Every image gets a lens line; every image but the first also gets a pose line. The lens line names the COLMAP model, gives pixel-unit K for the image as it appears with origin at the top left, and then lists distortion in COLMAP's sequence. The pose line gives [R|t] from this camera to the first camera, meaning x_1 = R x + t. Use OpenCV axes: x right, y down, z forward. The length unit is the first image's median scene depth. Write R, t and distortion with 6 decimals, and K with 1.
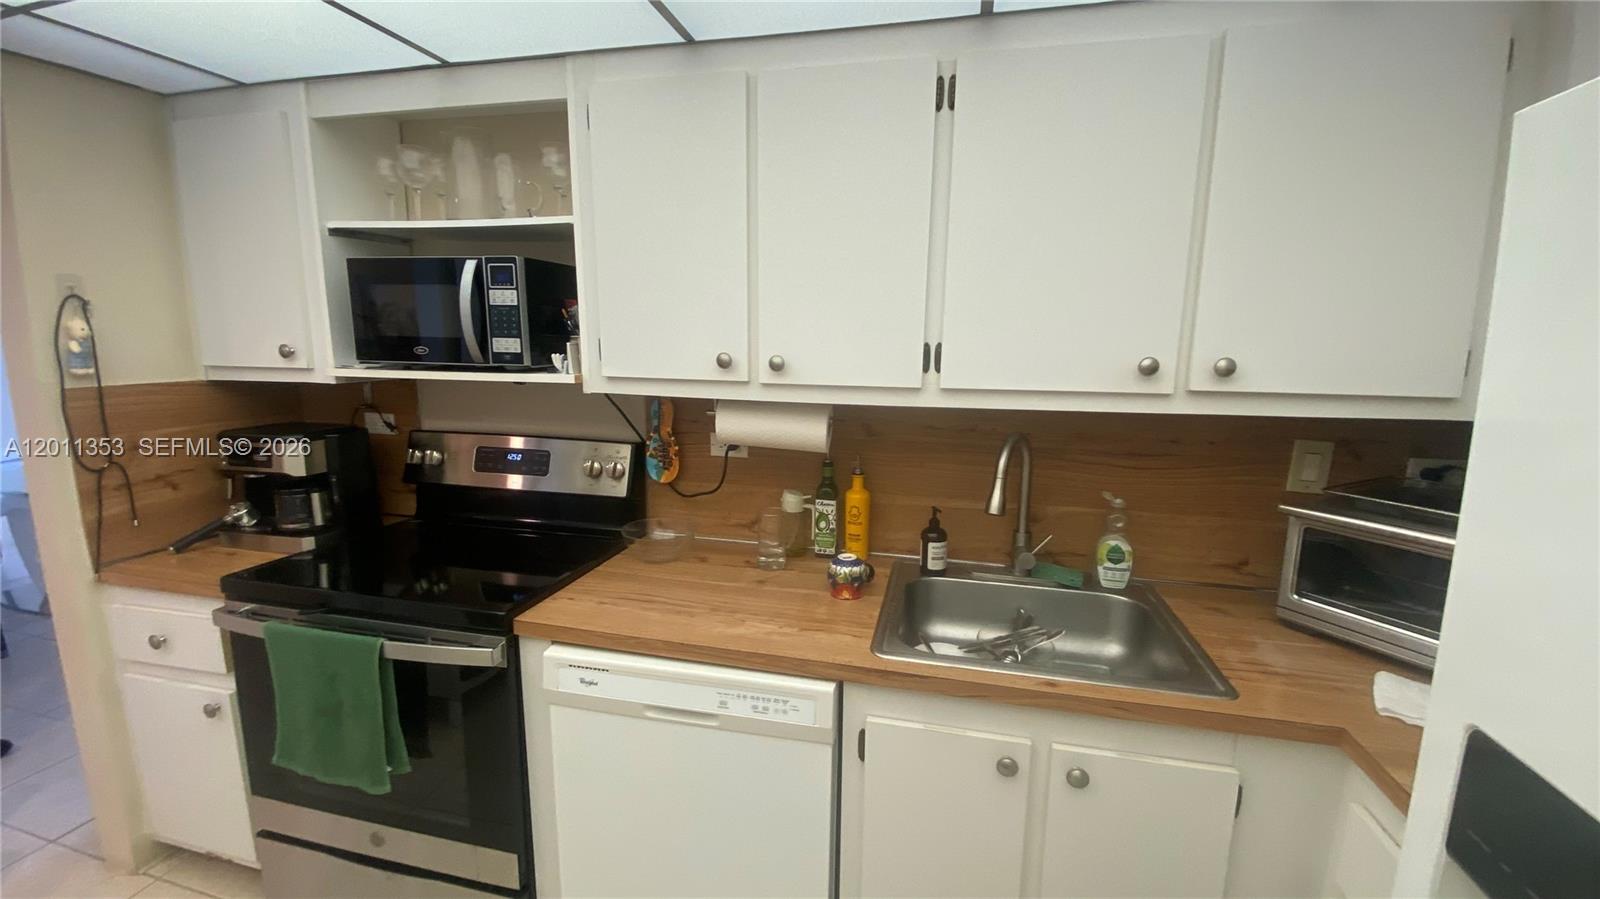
lens RADIAL K [[642.8, 0, 800.0], [0, 642.8, 449.5], [0, 0, 1]] dist [0.000107, -0.000020]
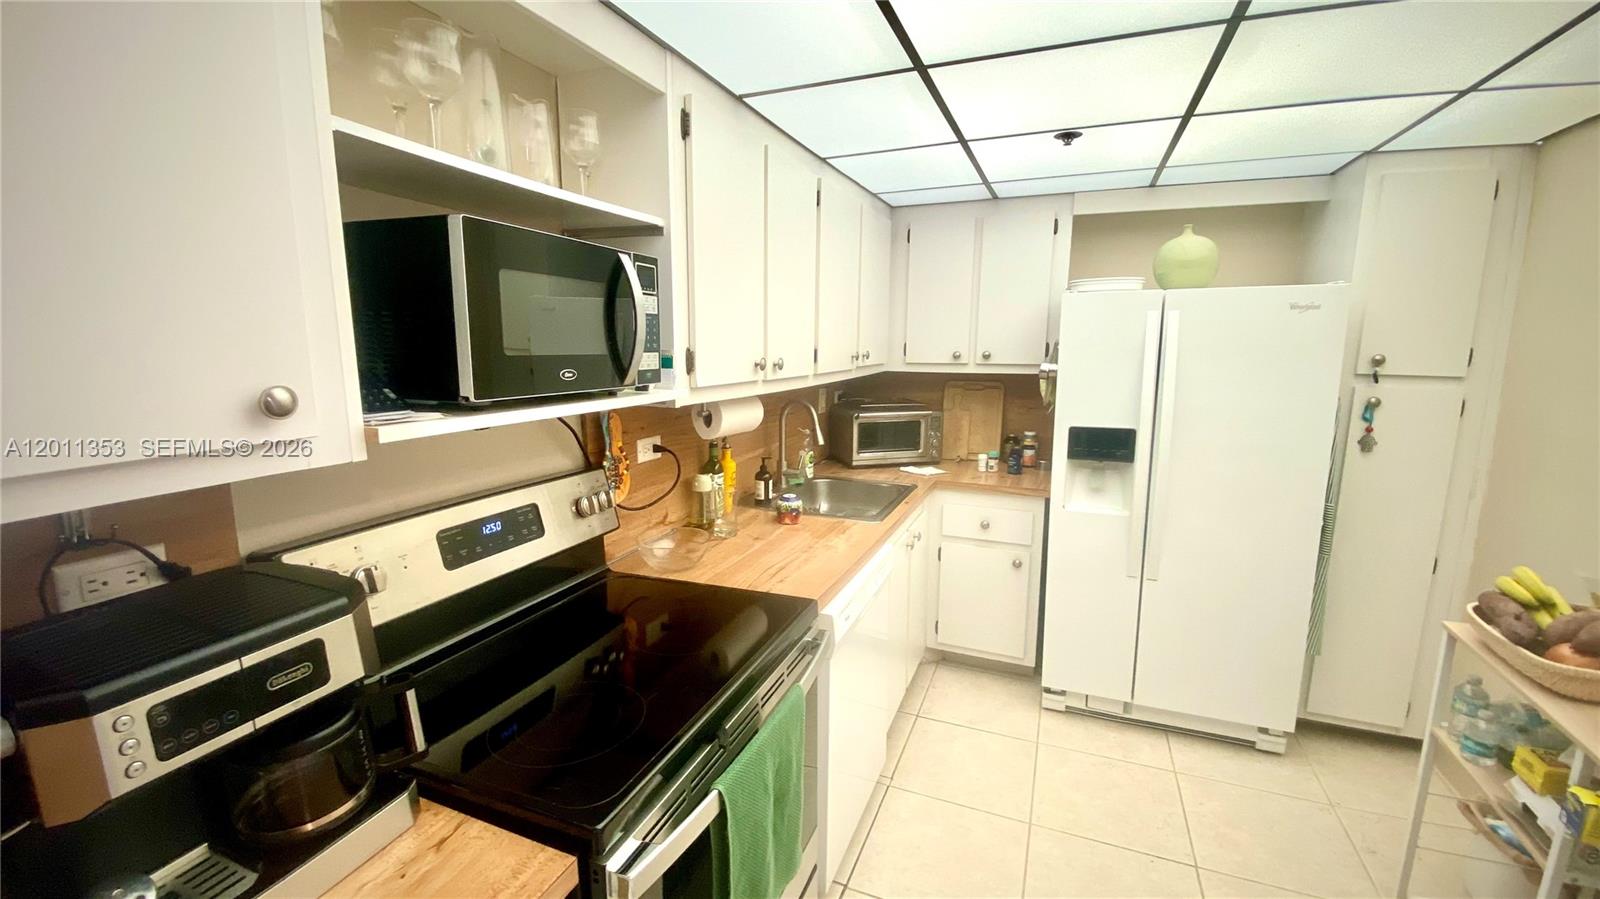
lens RADIAL K [[642.8, 0, 800.0], [0, 642.8, 449.5], [0, 0, 1]] dist [0.000107, -0.000020]
pose [[0.156584, -0.178106, 0.971473, -1.277455], [0.158652, 0.975369, 0.153248, -0.149345], [-0.974839, 0.130129, 0.180984, 0.682195]]
